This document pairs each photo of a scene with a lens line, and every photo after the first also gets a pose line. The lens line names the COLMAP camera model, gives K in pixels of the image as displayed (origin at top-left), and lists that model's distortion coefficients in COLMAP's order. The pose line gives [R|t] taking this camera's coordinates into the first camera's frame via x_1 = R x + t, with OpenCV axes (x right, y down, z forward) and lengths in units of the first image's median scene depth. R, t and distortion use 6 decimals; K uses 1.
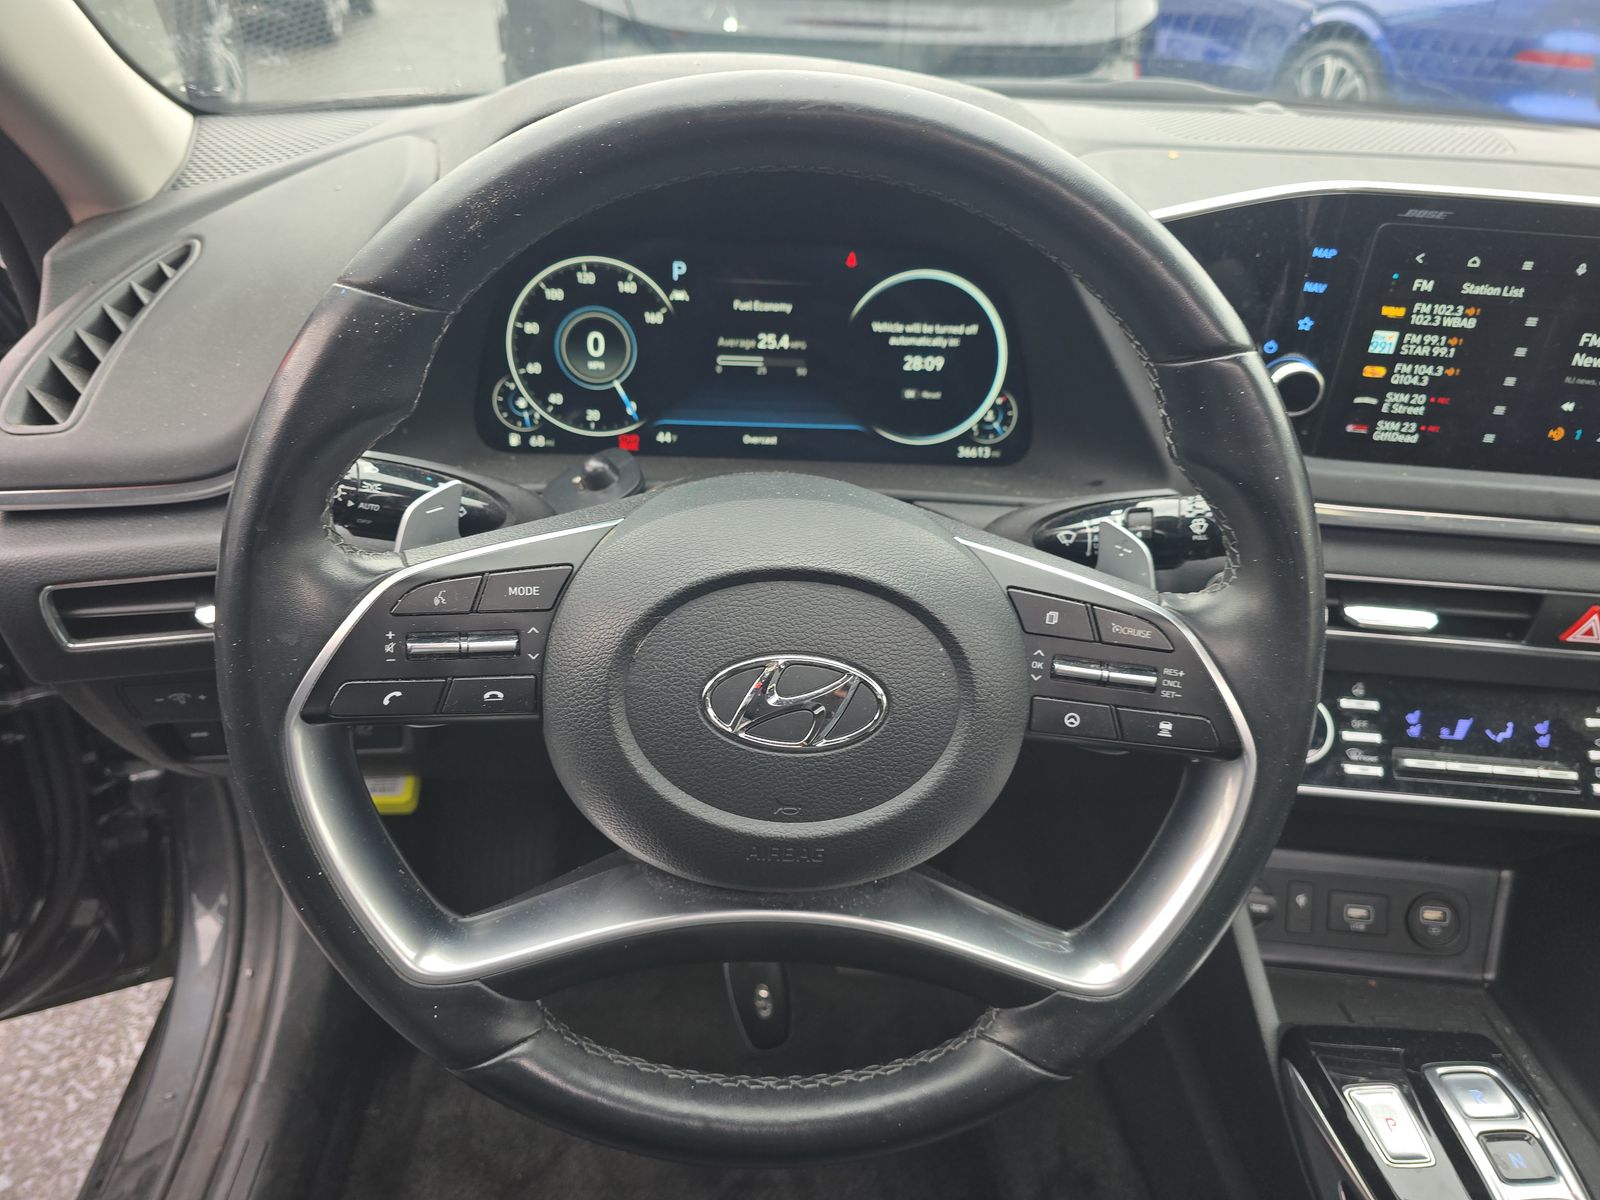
lens RADIAL K [[1082.4, 0, 800.0], [0, 1082.4, 600.0], [0, 0, 1]] dist [-0.000495, -0.003688]
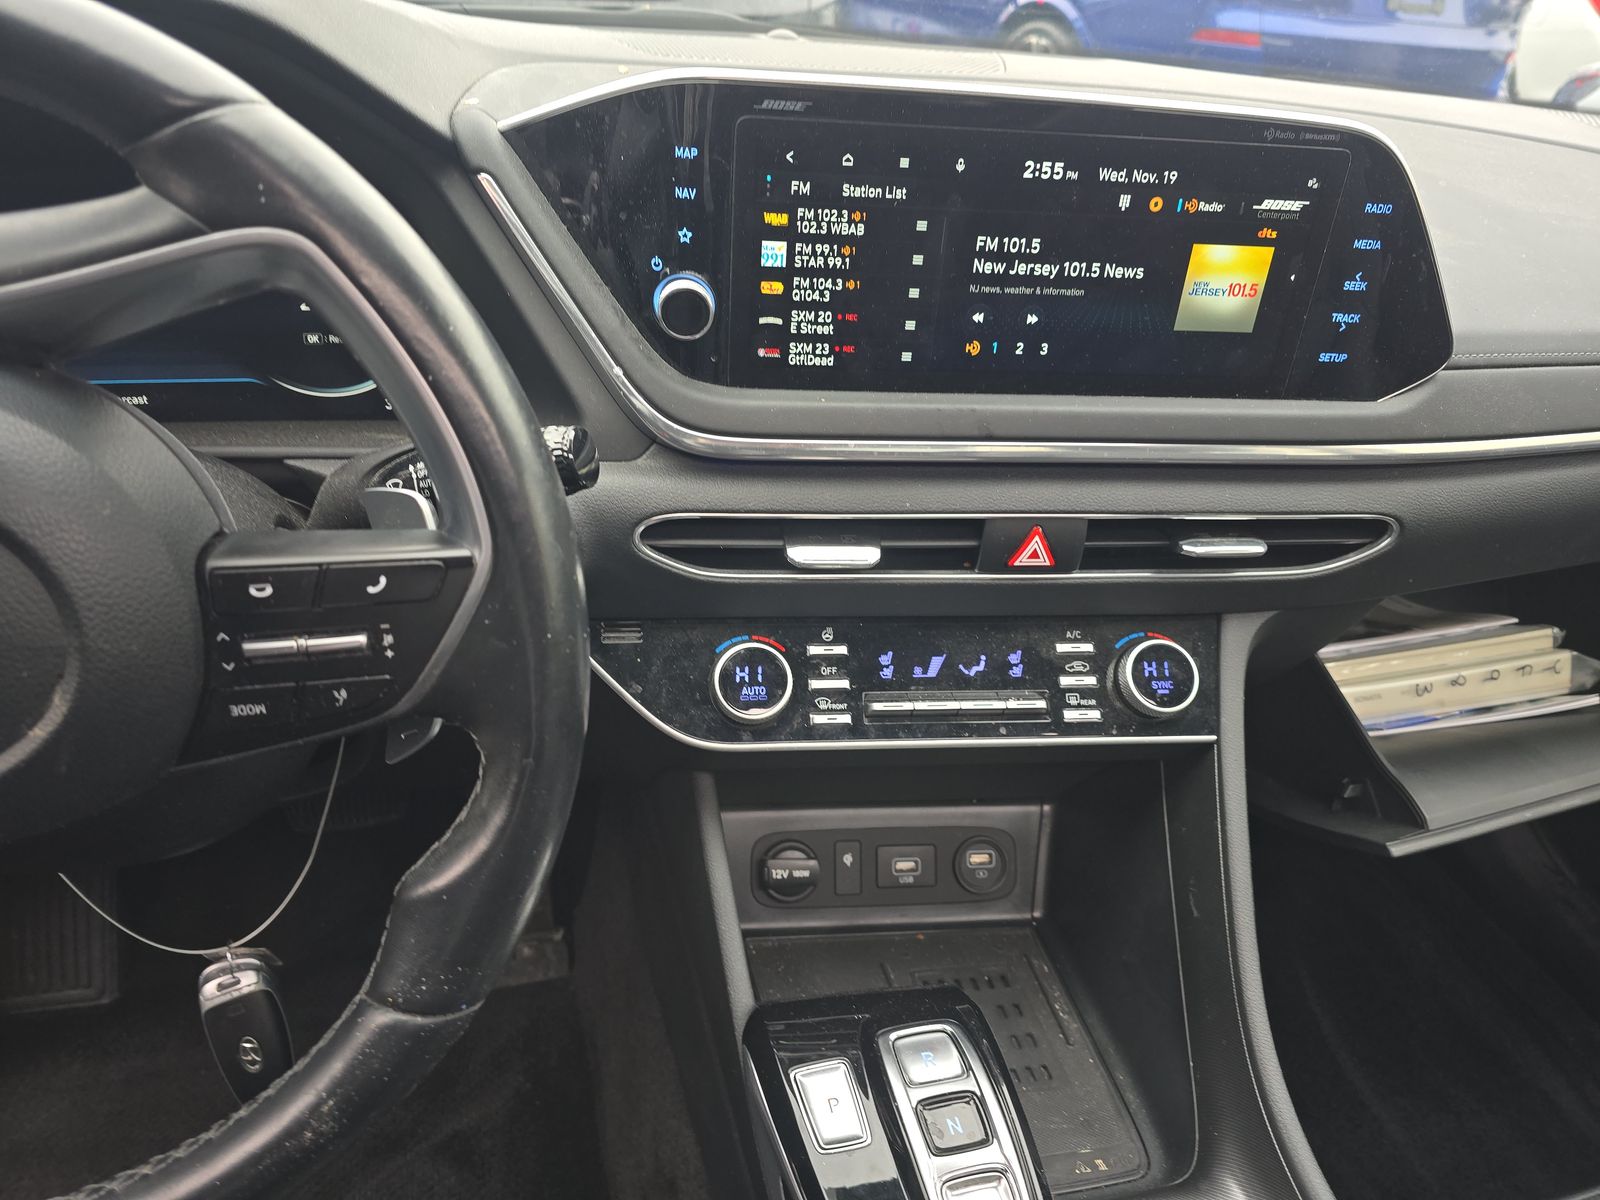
lens RADIAL K [[1052.0, 0, 800.0], [0, 1052.0, 600.0], [0, 0, 1]] dist [0.048095, -0.000957]
pose [[0.983341, -0.080978, 0.162739, 0.400766], [0.079739, 0.996715, 0.014143, 0.043809], [-0.163349, -0.000931, 0.986568, 0.115071]]
